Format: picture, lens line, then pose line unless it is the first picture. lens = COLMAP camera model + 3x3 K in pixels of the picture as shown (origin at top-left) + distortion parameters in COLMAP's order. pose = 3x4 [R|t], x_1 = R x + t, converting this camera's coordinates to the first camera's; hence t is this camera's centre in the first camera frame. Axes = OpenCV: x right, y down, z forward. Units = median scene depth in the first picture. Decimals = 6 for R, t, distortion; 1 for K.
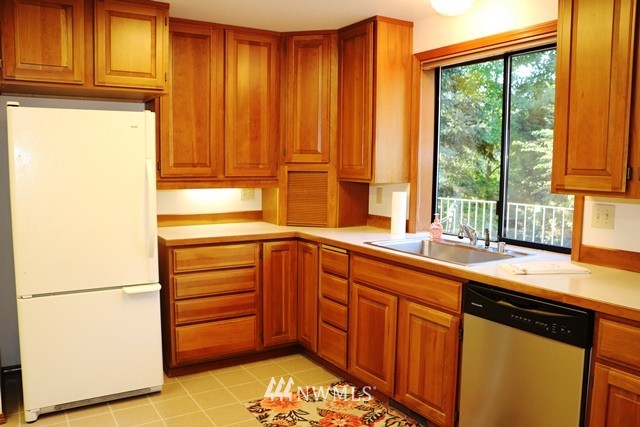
lens RADIAL K [[530.5, 0, 322.3], [0, 530.5, 220.5], [0, 0, 1]] dist [-0.156815, 0.123386]
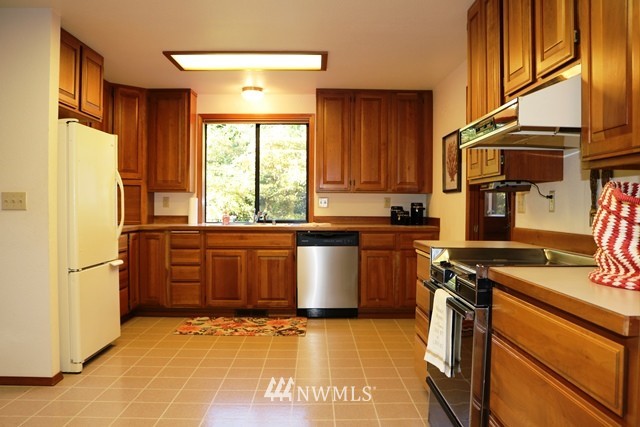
lens RADIAL K [[530.5, 0, 322.3], [0, 530.5, 220.5], [0, 0, 1]] dist [-0.156815, 0.123386]
pose [[0.503712, -0.029488, 0.863368, -1.203283], [0.090941, 0.995674, -0.019051, 0.092975], [-0.859072, 0.088112, 0.504215, -0.157739]]
